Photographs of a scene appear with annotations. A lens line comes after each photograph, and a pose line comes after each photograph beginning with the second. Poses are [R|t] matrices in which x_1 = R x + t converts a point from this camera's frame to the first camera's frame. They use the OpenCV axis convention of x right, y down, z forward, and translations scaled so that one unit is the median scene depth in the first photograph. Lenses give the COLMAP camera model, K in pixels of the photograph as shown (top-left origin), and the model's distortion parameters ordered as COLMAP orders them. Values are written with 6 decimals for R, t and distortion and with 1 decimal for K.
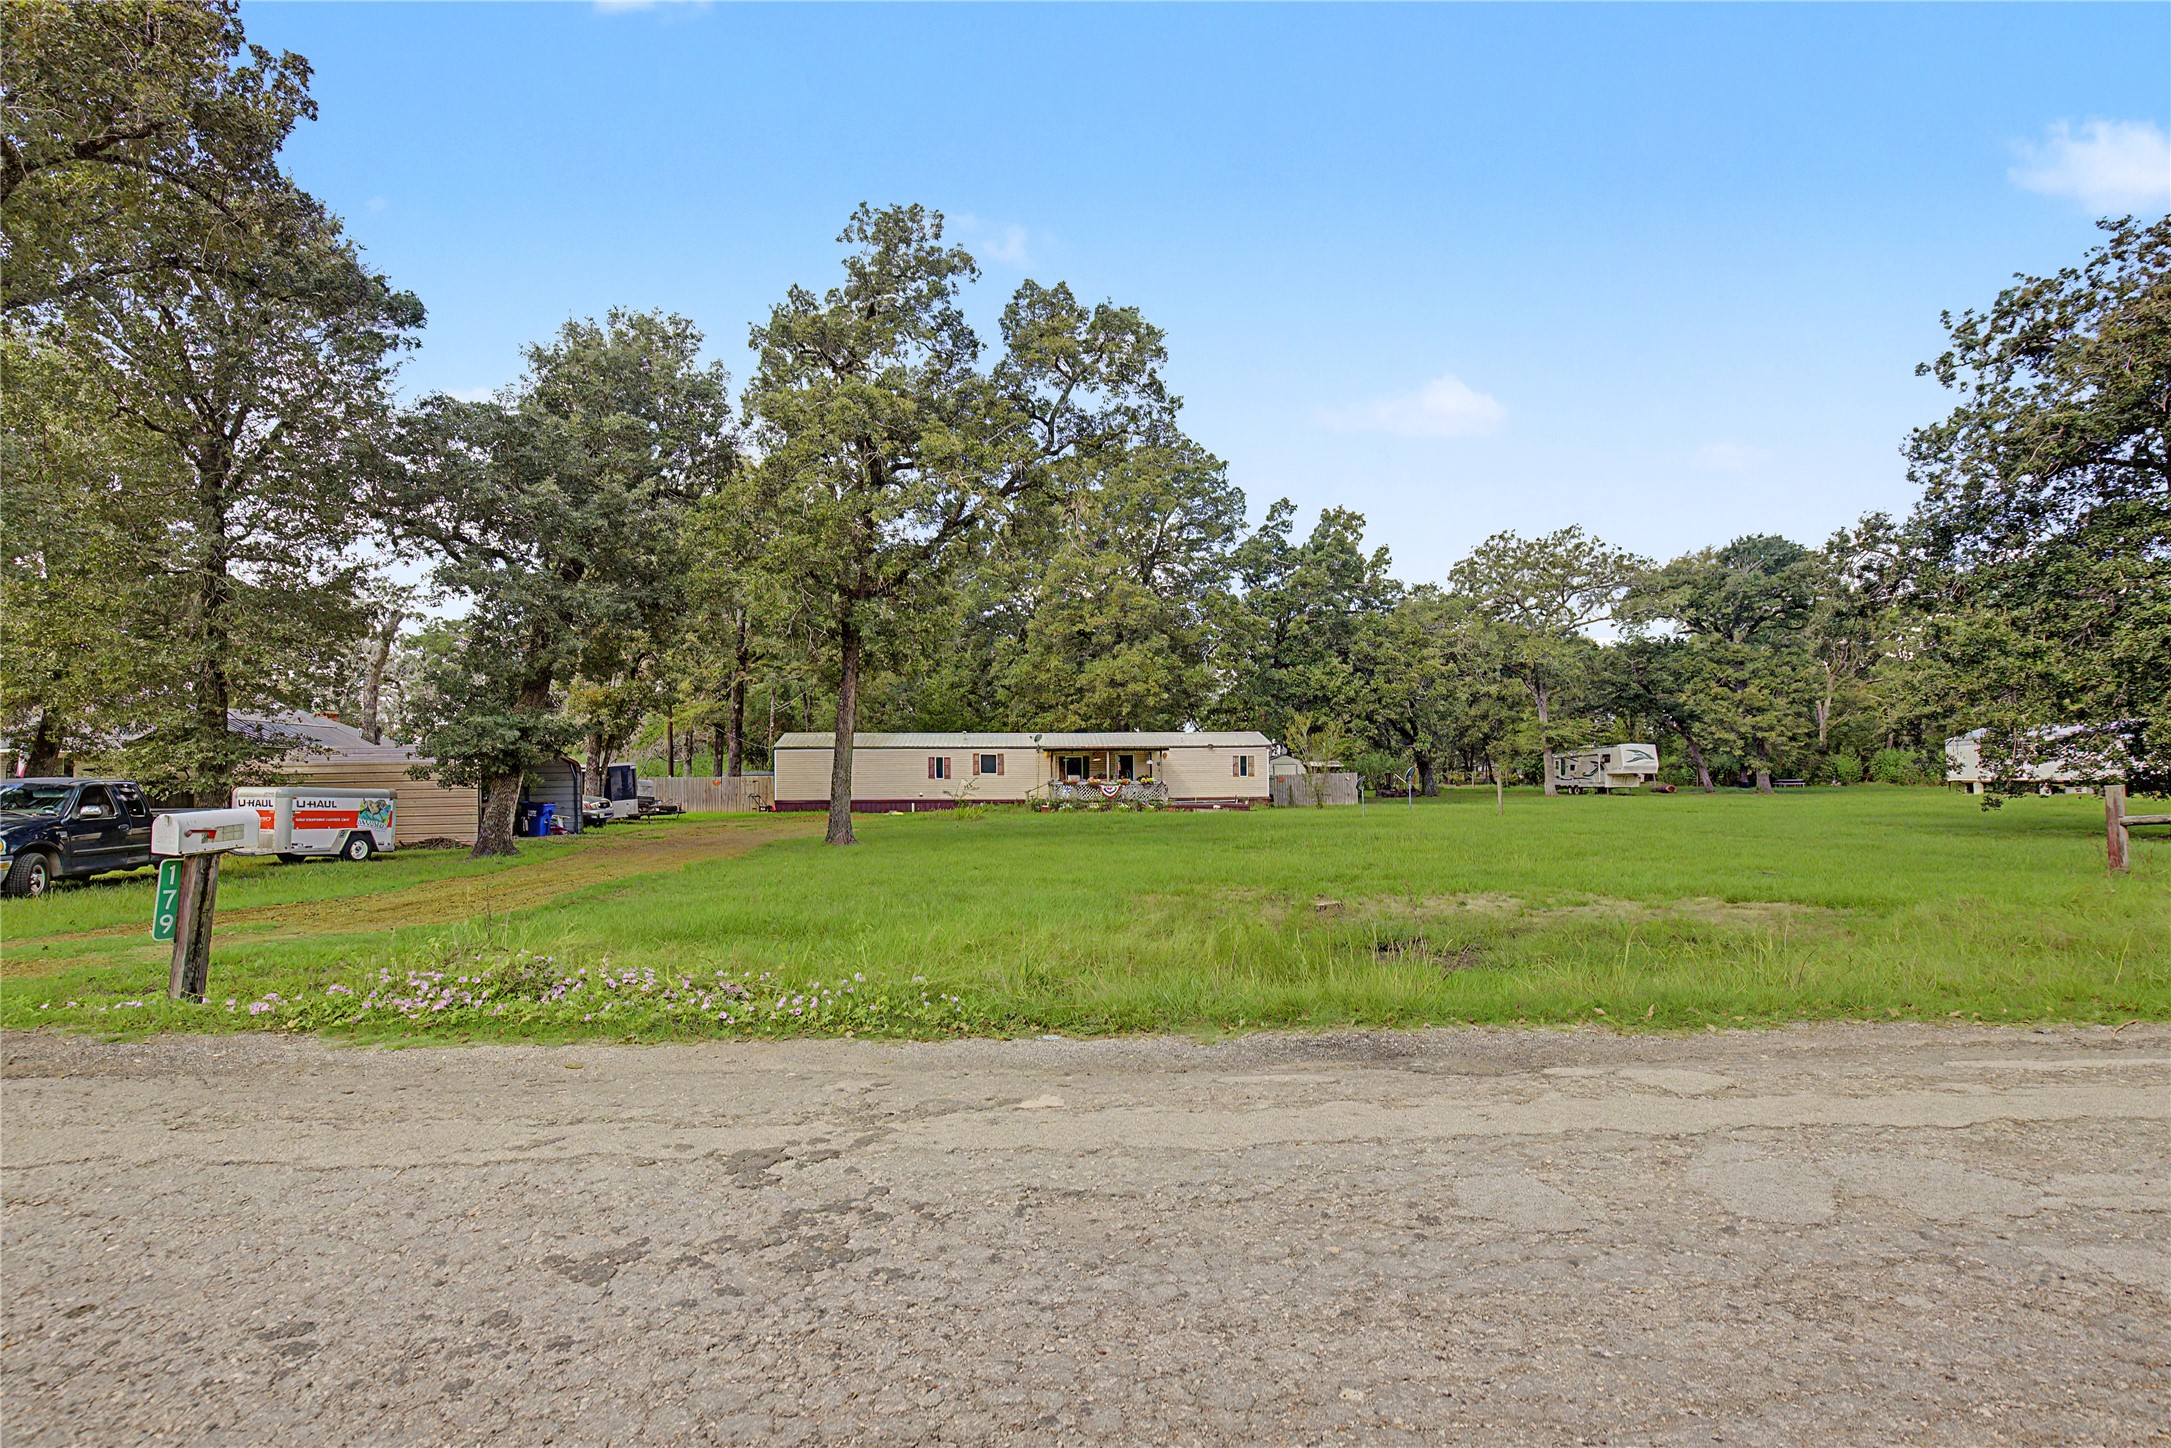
lens RADIAL K [[1015.6, 0, 1085.5], [0, 1015.6, 724.0], [0, 0, 1]] dist [-0.003663, -0.000603]
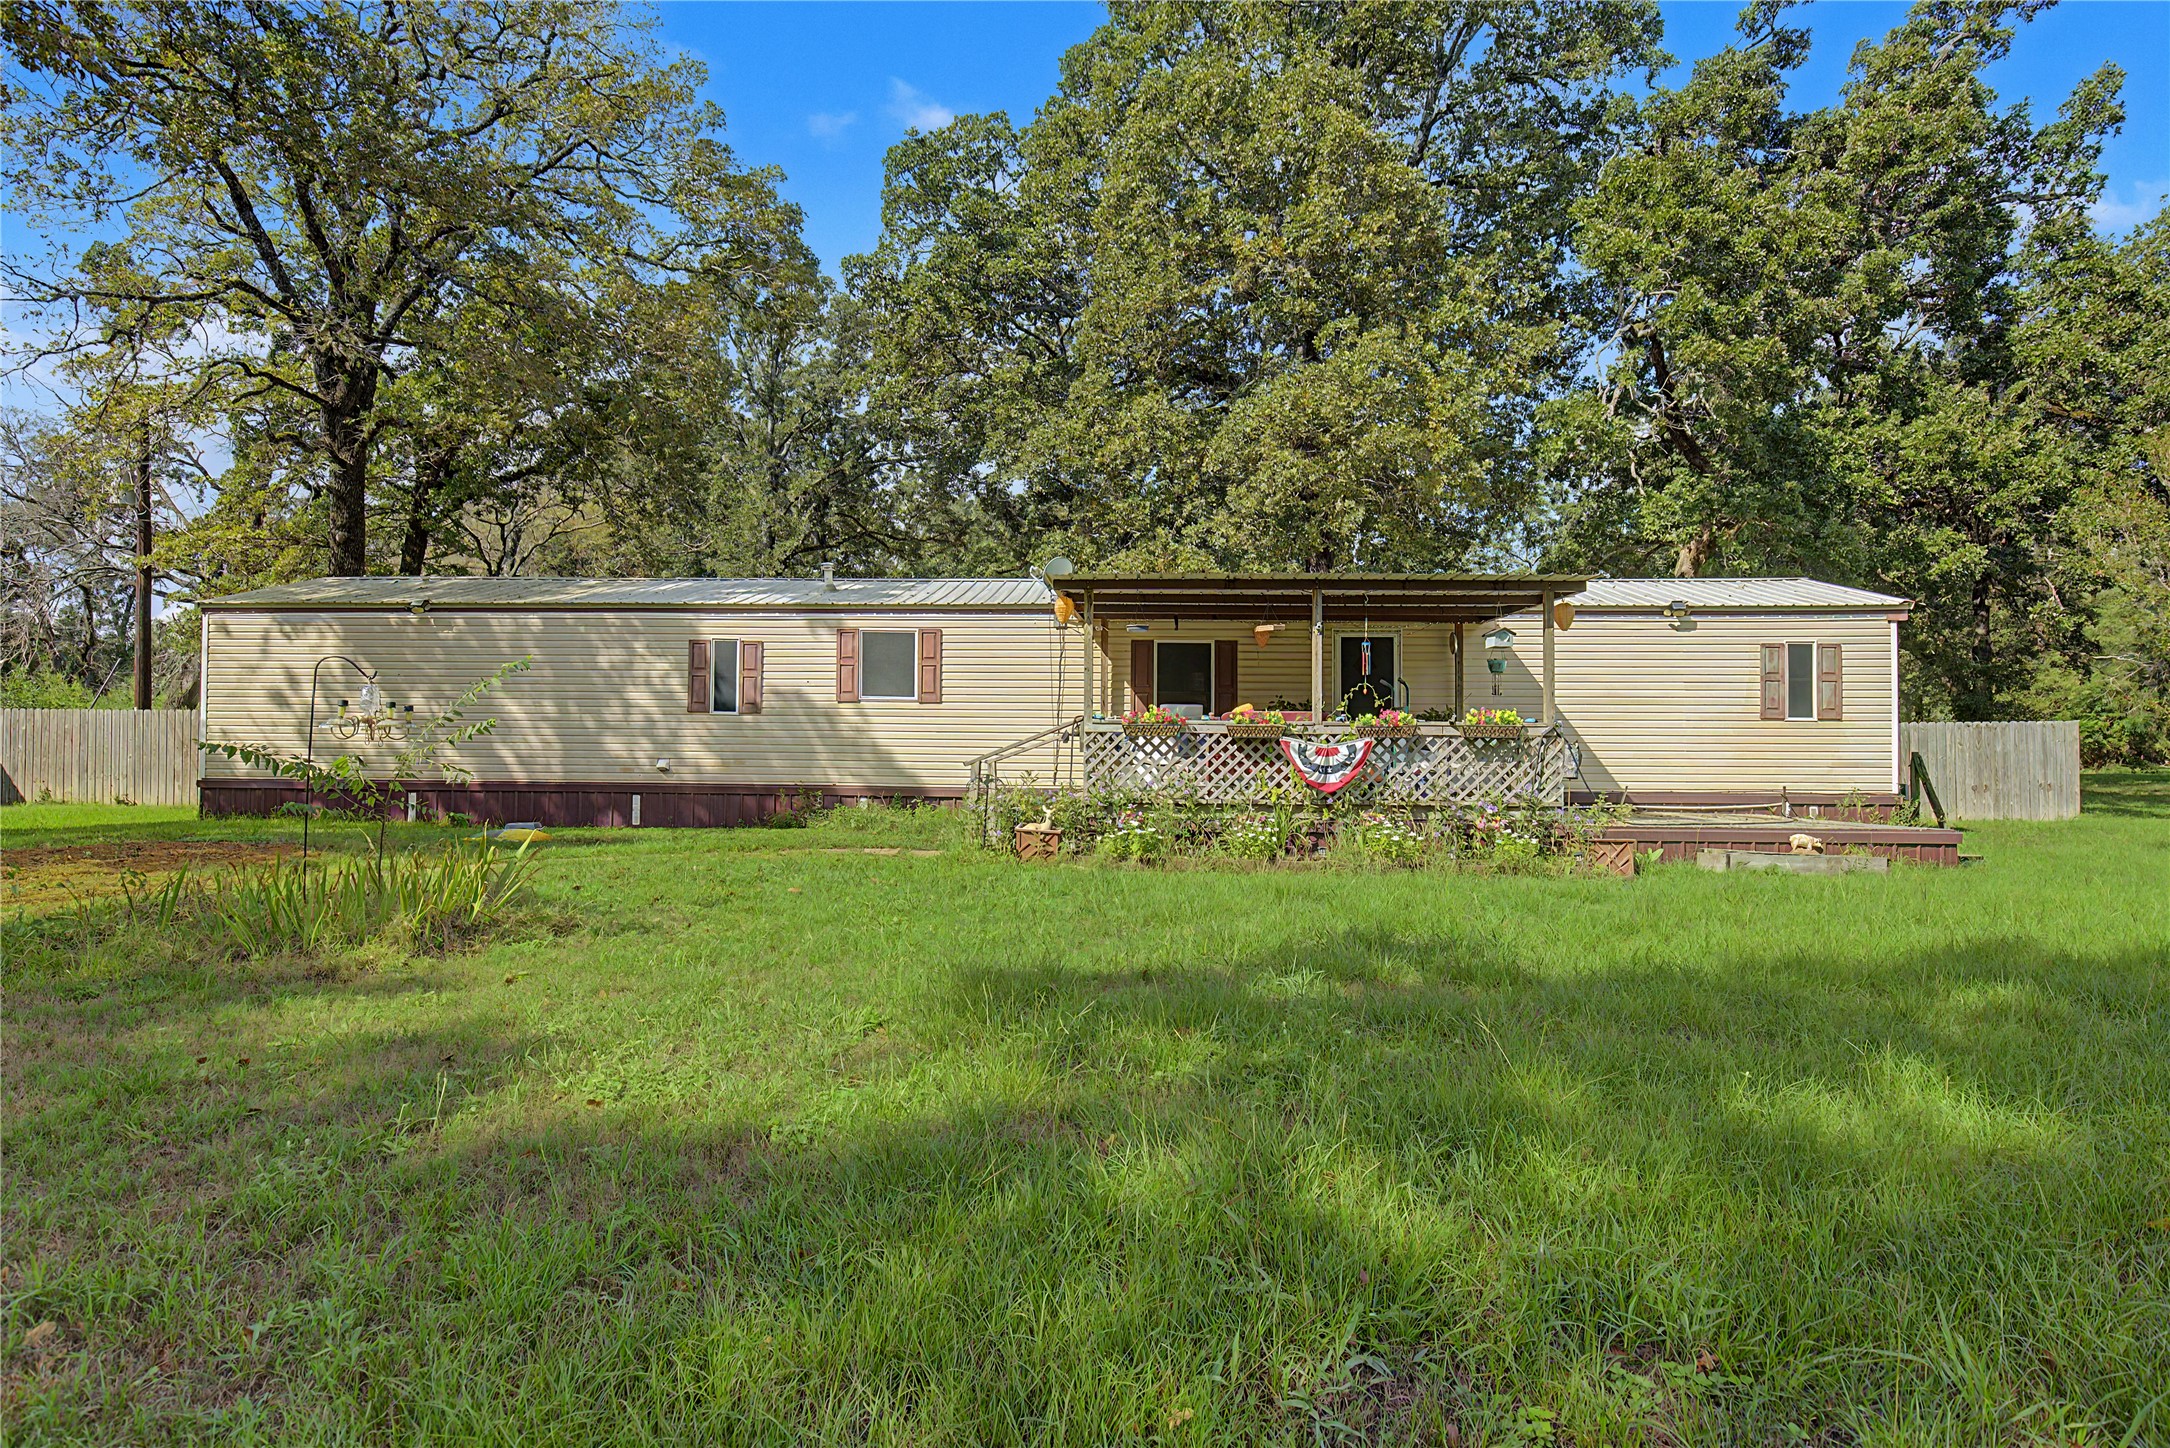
lens RADIAL K [[1210.7, 0, 1085.0], [0, 1210.7, 724.0], [0, 0, 1]] dist [0.001344, 0.000532]
pose [[0.992355, 0.010517, -0.122967, 0.003028], [-0.006047, 0.999309, 0.036674, 0.042600], [0.123267, -0.035650, 0.991733, 0.654040]]
